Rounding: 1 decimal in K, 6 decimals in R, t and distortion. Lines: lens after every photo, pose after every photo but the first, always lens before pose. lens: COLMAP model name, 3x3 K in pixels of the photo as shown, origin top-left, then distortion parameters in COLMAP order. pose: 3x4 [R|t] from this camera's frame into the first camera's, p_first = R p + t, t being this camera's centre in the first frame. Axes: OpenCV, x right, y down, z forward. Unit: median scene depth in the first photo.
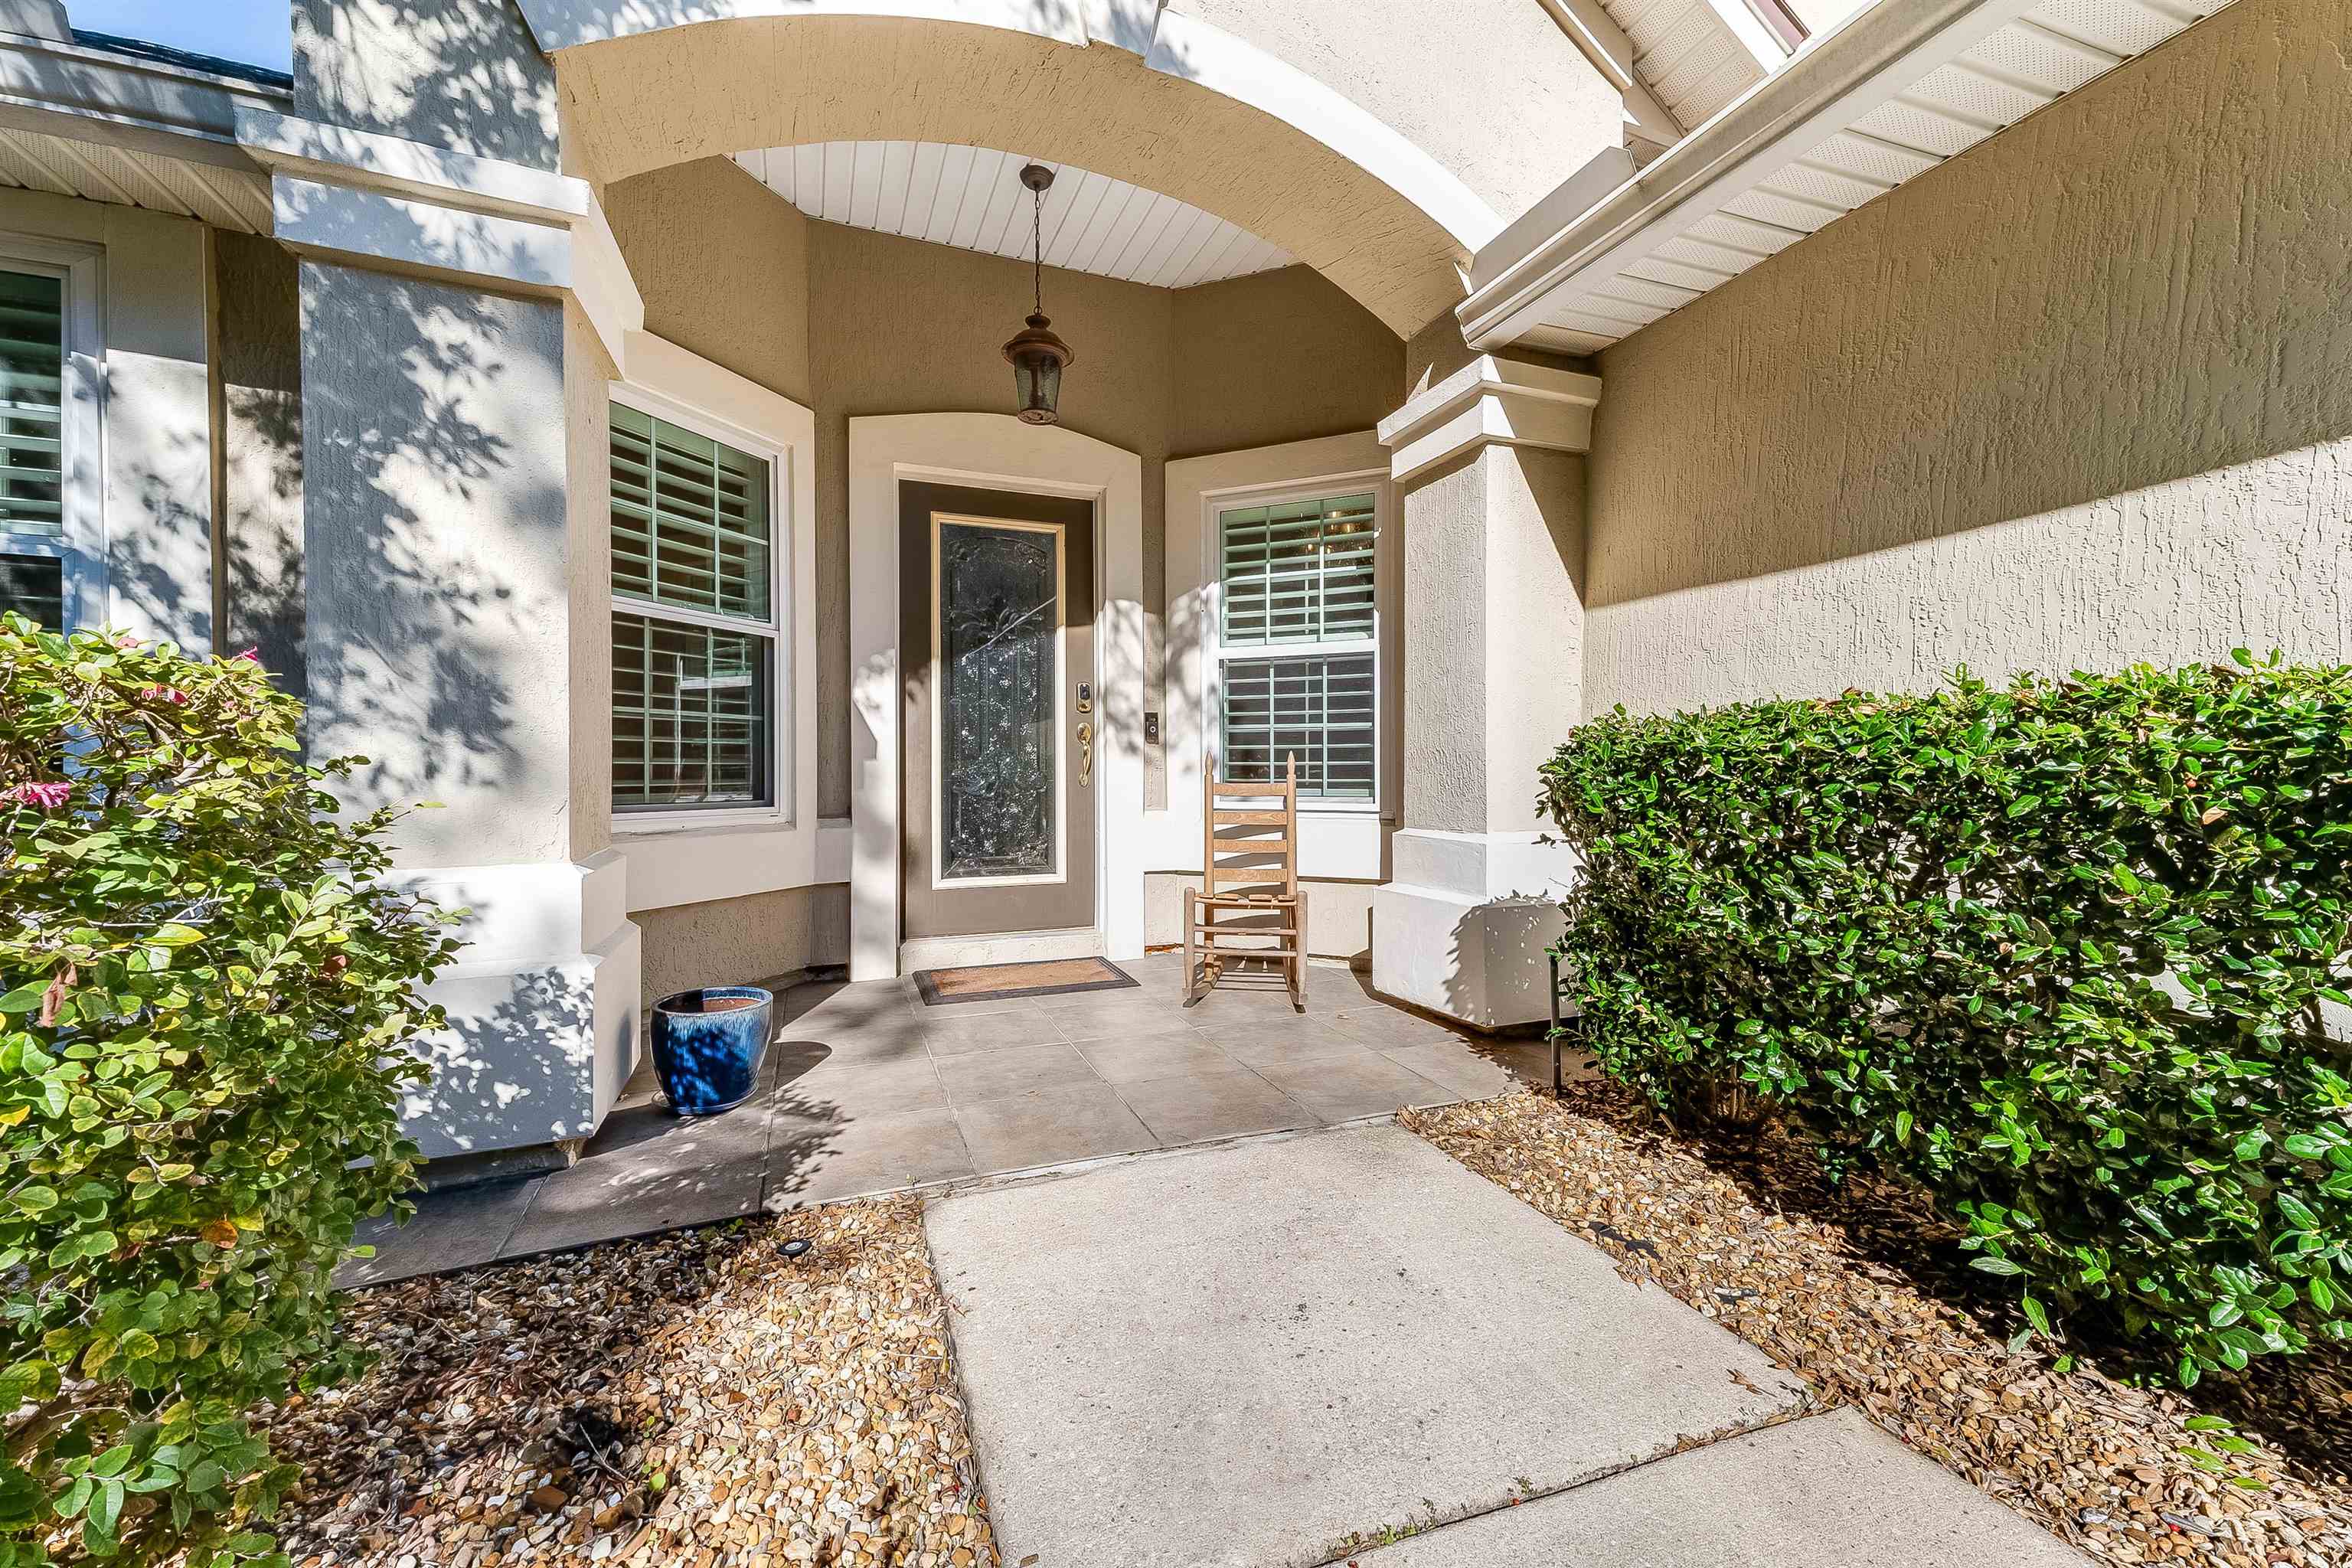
lens RADIAL K [[953.6, 0, 1174.7], [0, 953.6, 785.7], [0, 0, 1]] dist [0.041167, -0.000051]
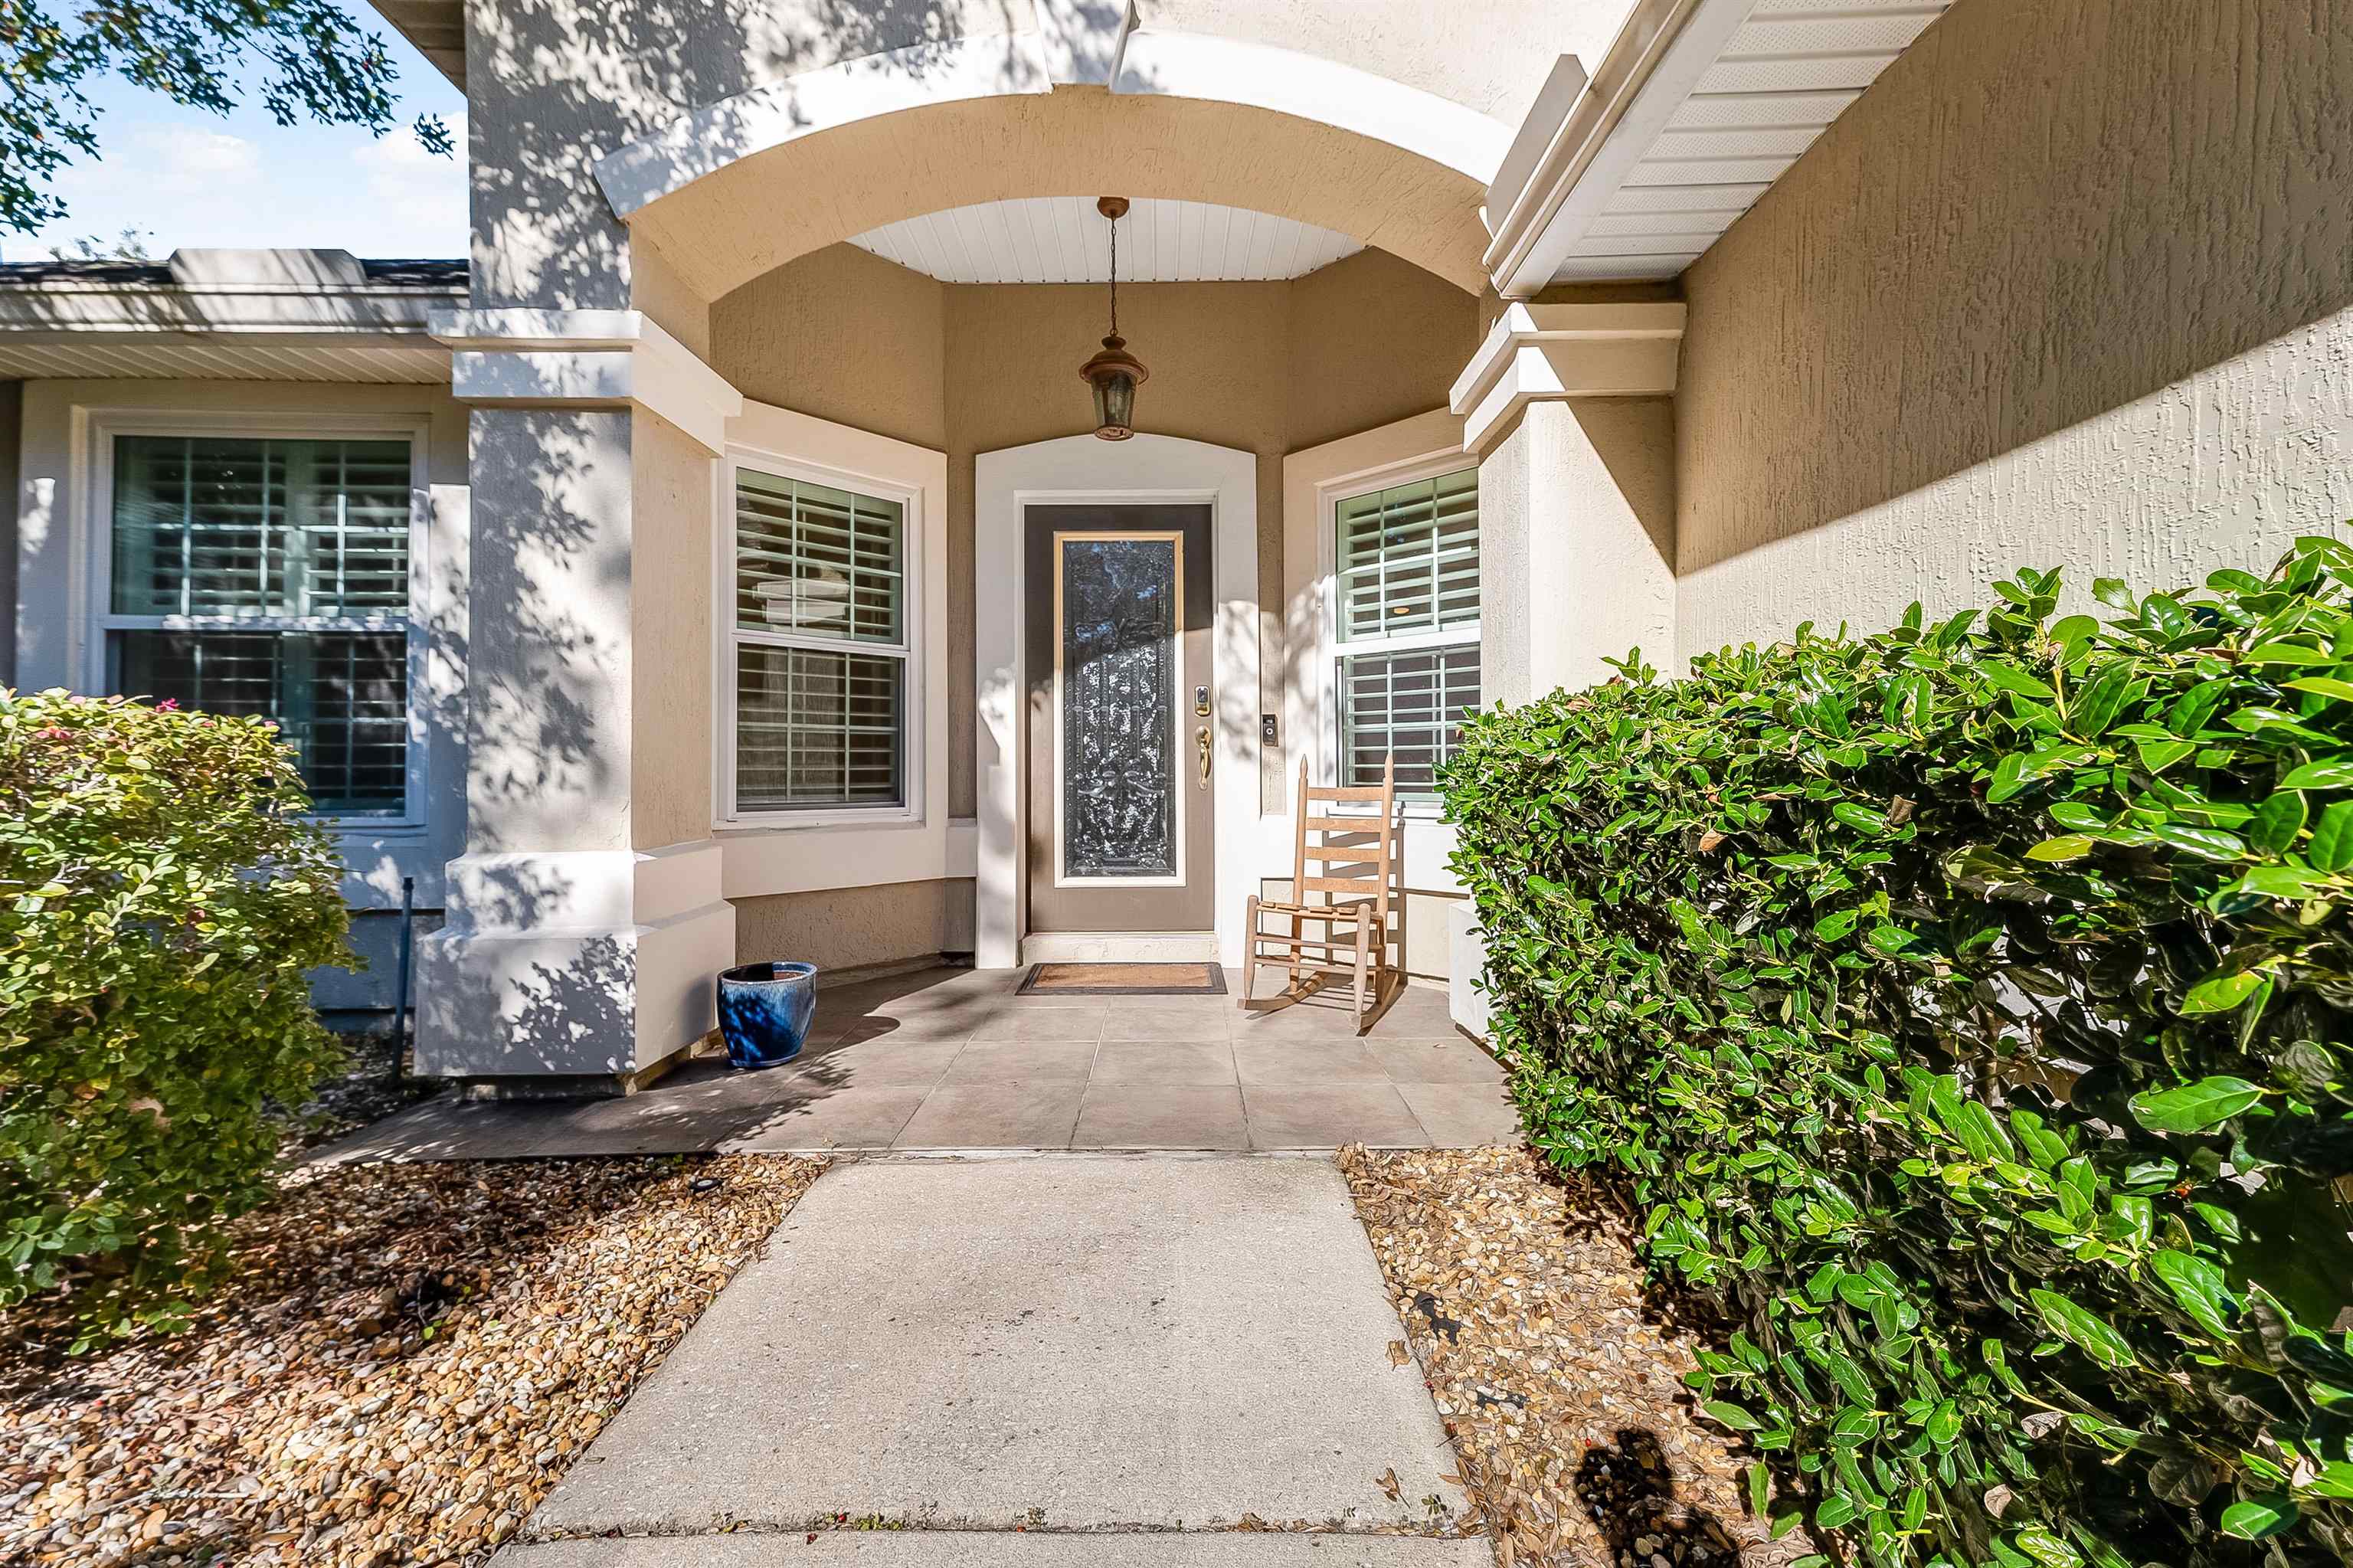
lens RADIAL K [[983.0, 0, 1172.3], [0, 983.0, 768.8], [0, 0, 1]] dist [0.035212, -0.000049]
pose [[0.929678, -0.004358, -0.368348, 0.372795], [-0.002437, 0.999835, -0.017980, -0.004180], [0.368365, 0.017614, 0.929514, 0.048361]]
